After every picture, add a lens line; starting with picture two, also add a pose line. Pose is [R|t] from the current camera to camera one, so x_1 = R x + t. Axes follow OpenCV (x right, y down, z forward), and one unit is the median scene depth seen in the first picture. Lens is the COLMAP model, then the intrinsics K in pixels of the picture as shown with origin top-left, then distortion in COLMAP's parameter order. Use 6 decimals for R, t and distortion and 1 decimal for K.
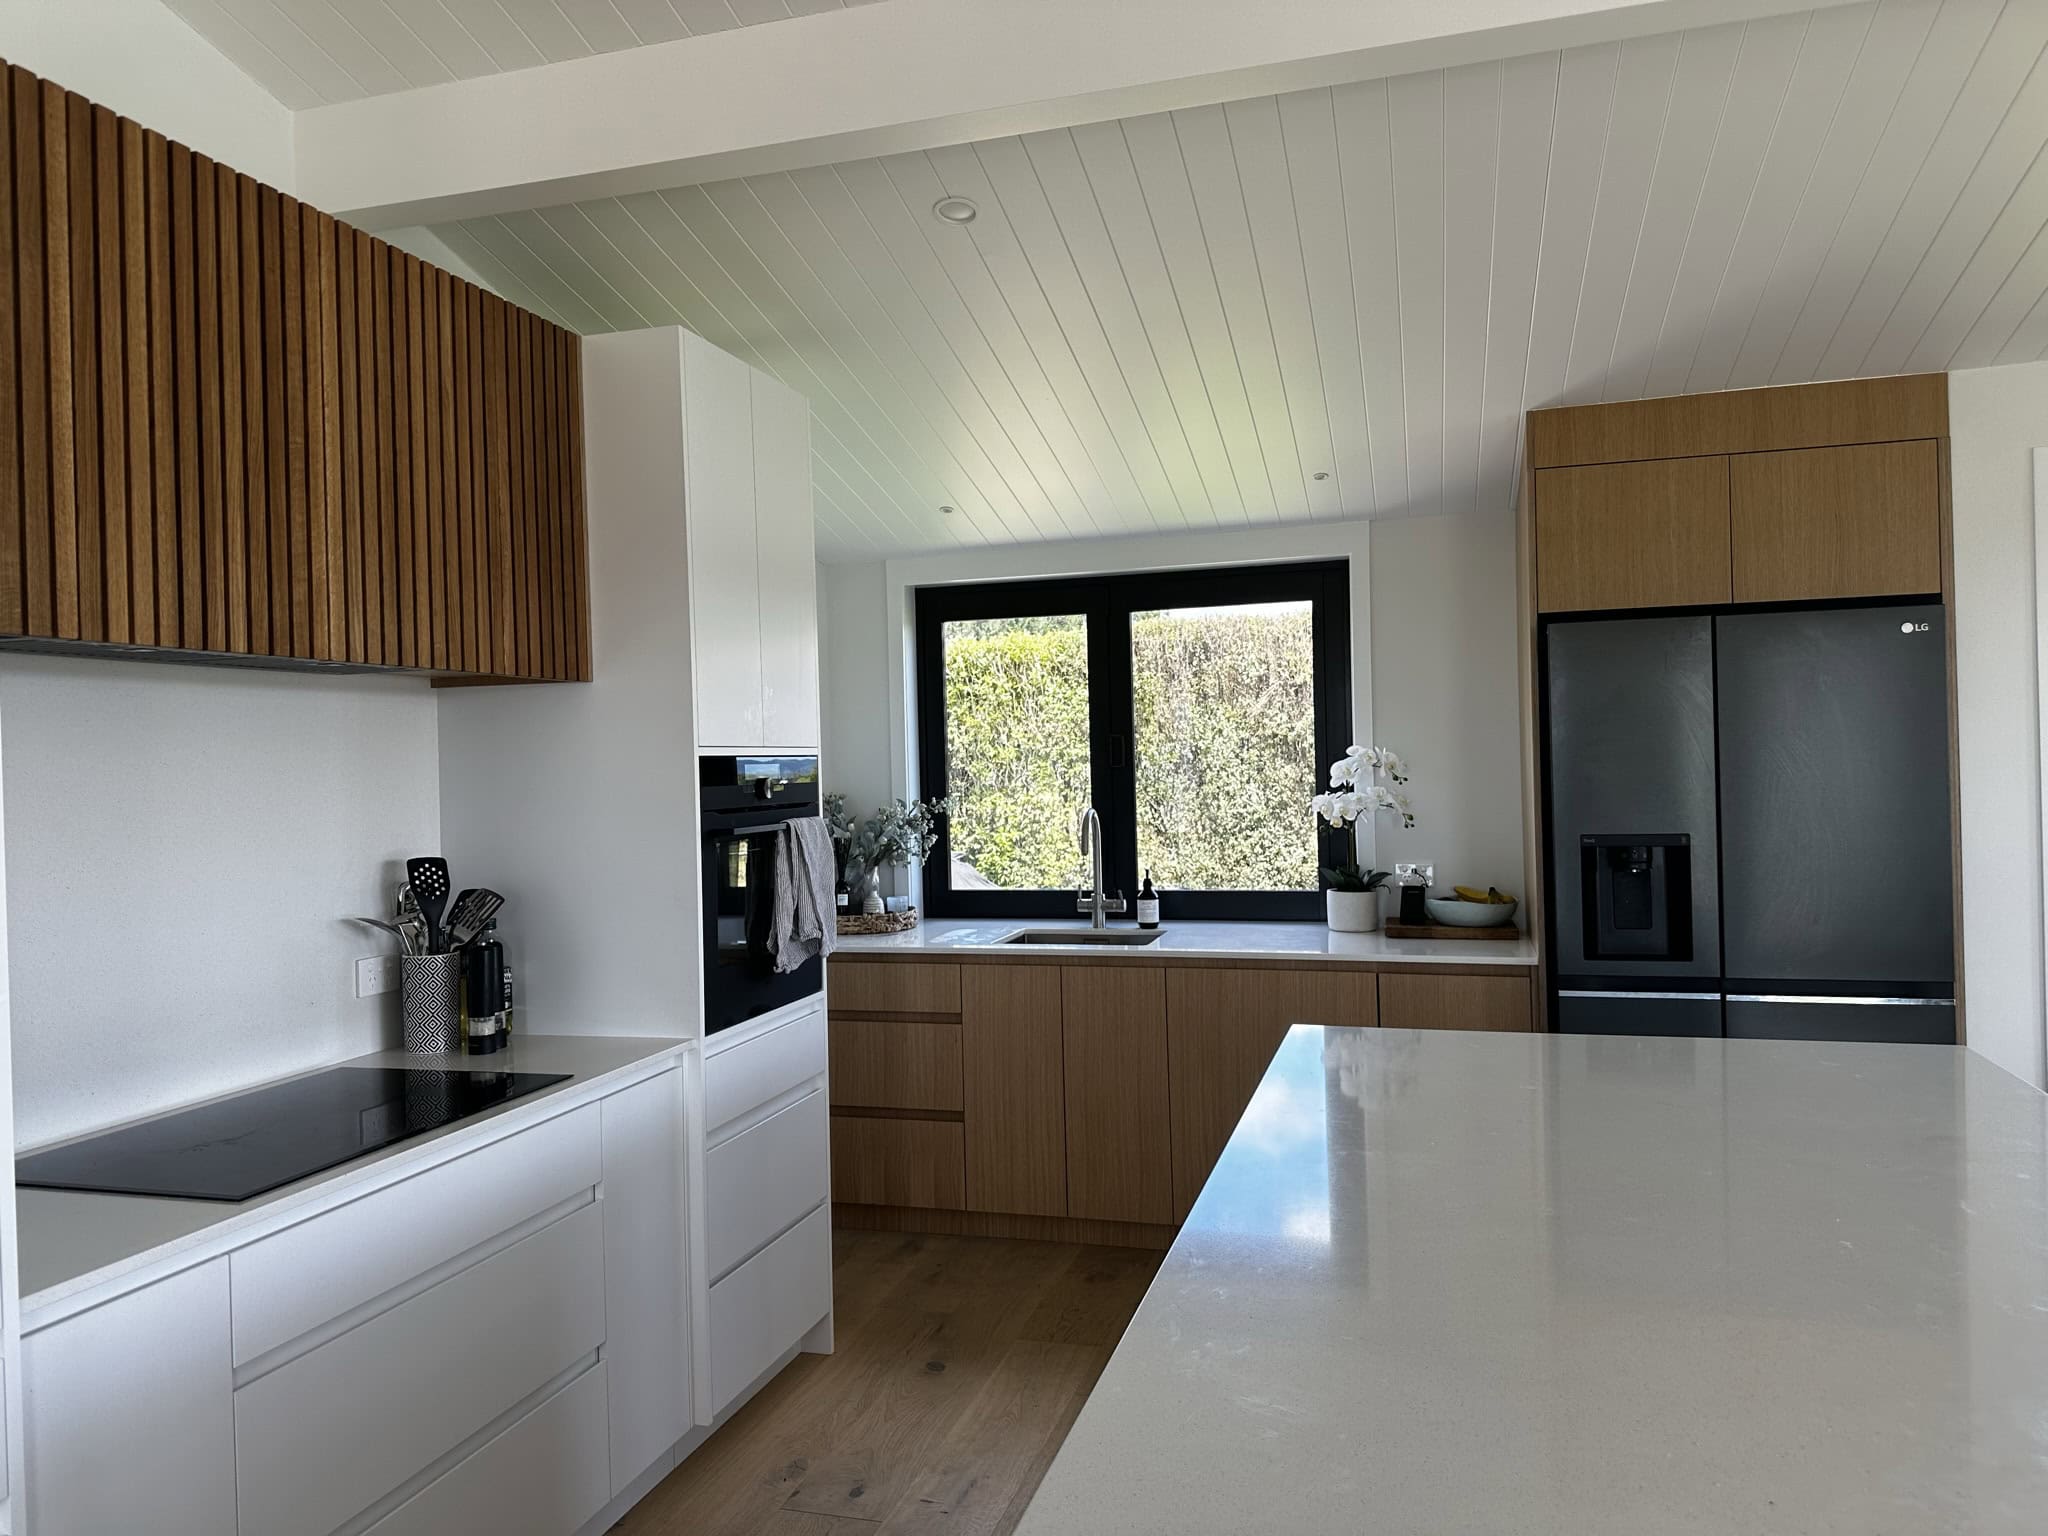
lens RADIAL K [[1419.0, 0, 1026.9], [0, 1419.0, 746.5], [0, 0, 1]] dist [0.046621, -0.054190]
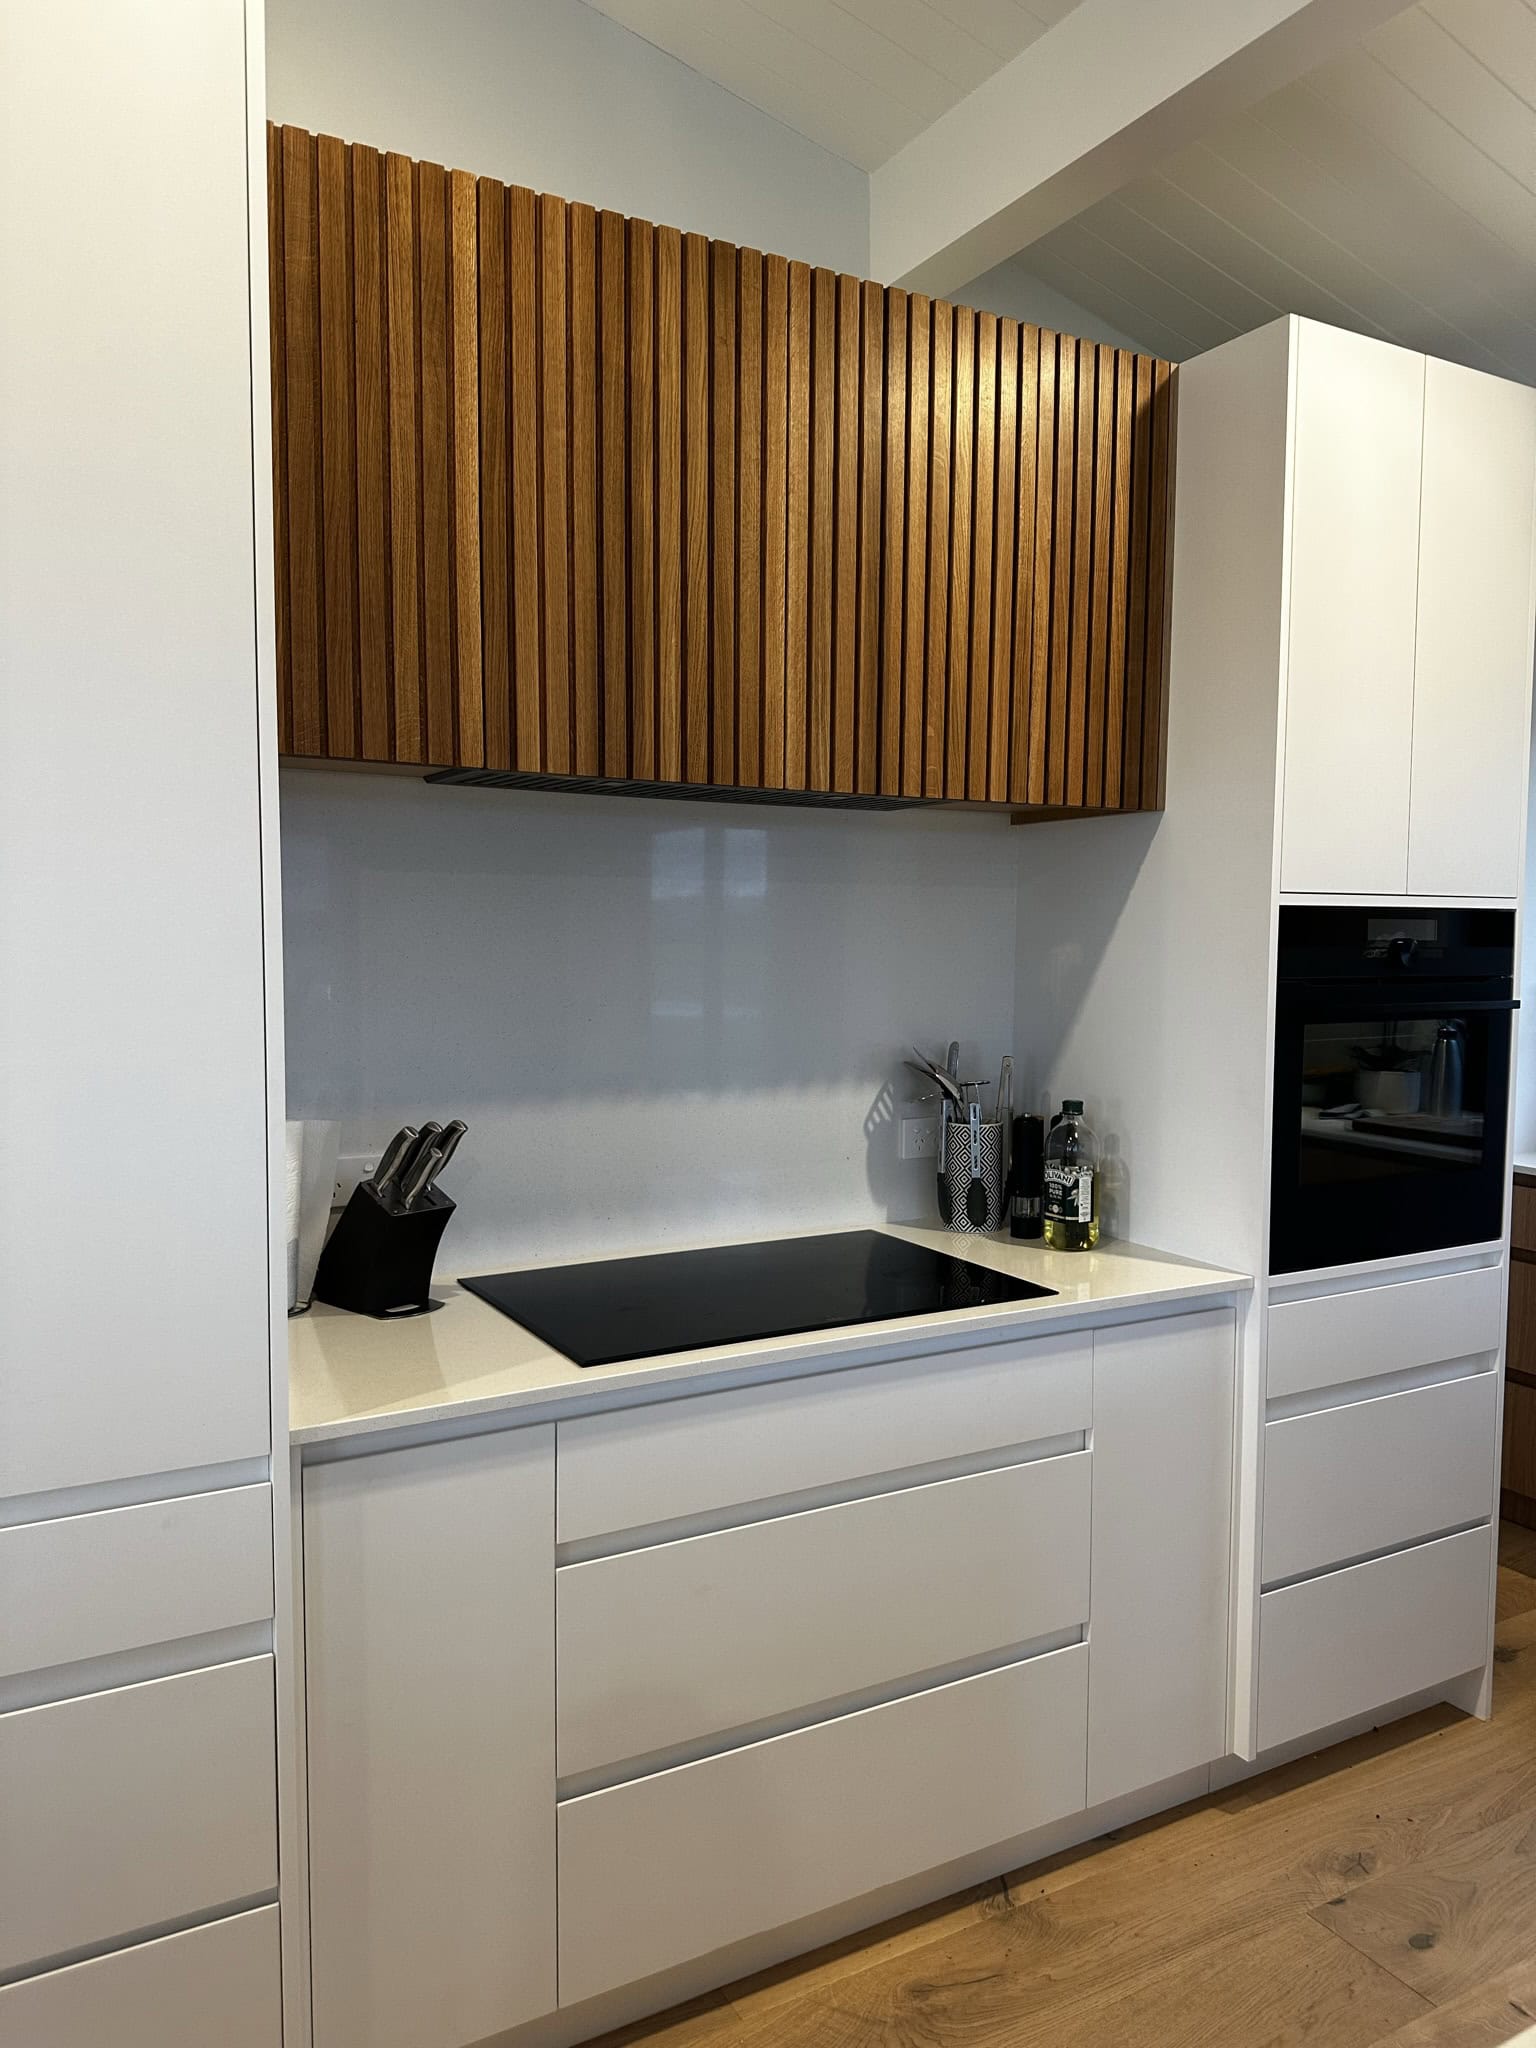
lens RADIAL K [[1419.0, 0, 768.0], [0, 1419.0, 1024.0], [0, 0, 1]] dist [0.046621, -0.054190]
pose [[0.714598, 0.079890, -0.694958, 0.115484], [-0.020380, 0.995413, 0.093473, 0.003423], [0.699238, -0.052632, 0.712949, 0.304359]]
